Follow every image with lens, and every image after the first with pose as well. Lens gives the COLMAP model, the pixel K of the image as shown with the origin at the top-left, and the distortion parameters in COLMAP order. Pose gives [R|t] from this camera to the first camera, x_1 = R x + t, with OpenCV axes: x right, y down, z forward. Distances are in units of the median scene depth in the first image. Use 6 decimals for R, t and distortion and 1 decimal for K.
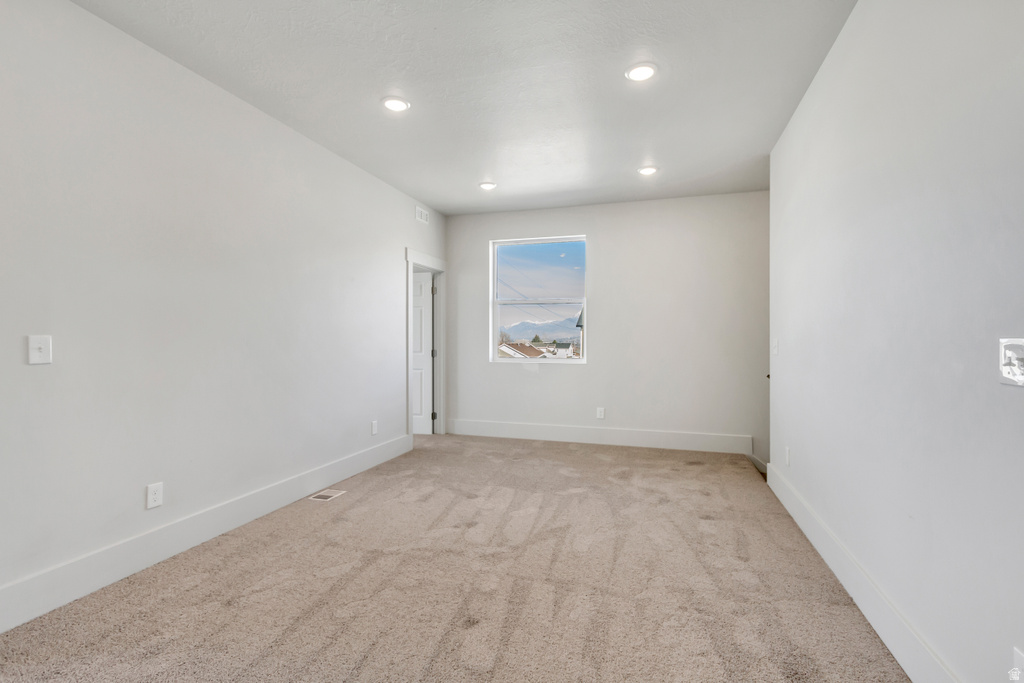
lens RADIAL K [[472.0, 0, 514.6], [0, 472.0, 335.0], [0, 0, 1]] dist [0.007406, -0.001274]
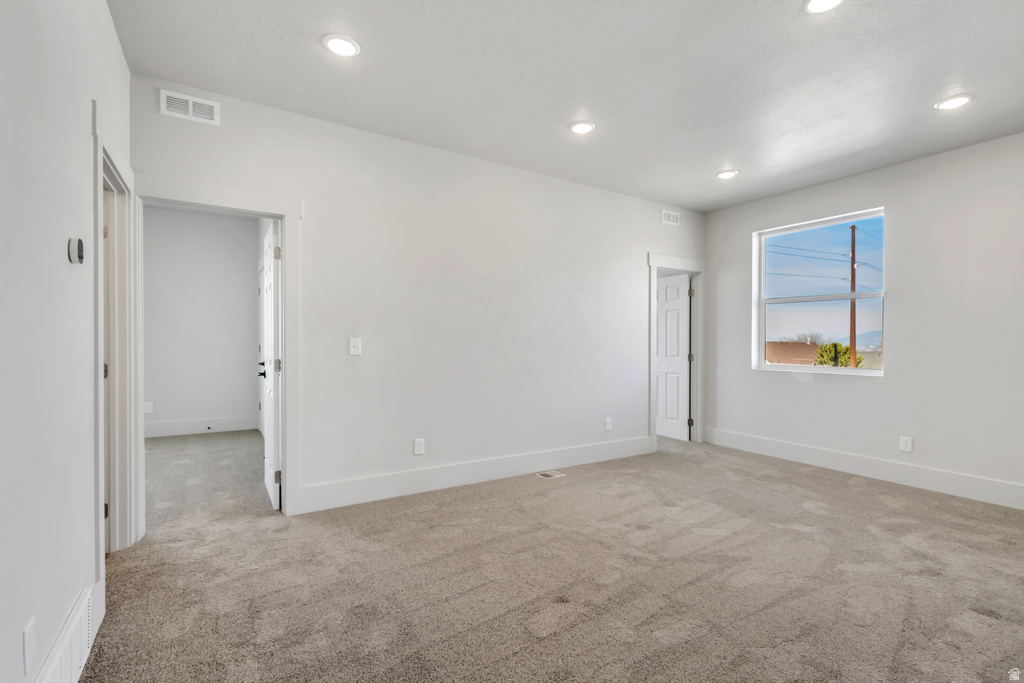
lens RADIAL K [[469.4, 0, 512.0], [0, 469.4, 341.5], [0, 0, 1]] dist [0.003727, -0.000463]
pose [[0.757775, 0.003982, -0.652504, 0.284751], [-0.000838, 0.999986, 0.005129, 0.001616], [0.652516, -0.003340, 0.757768, 0.054246]]
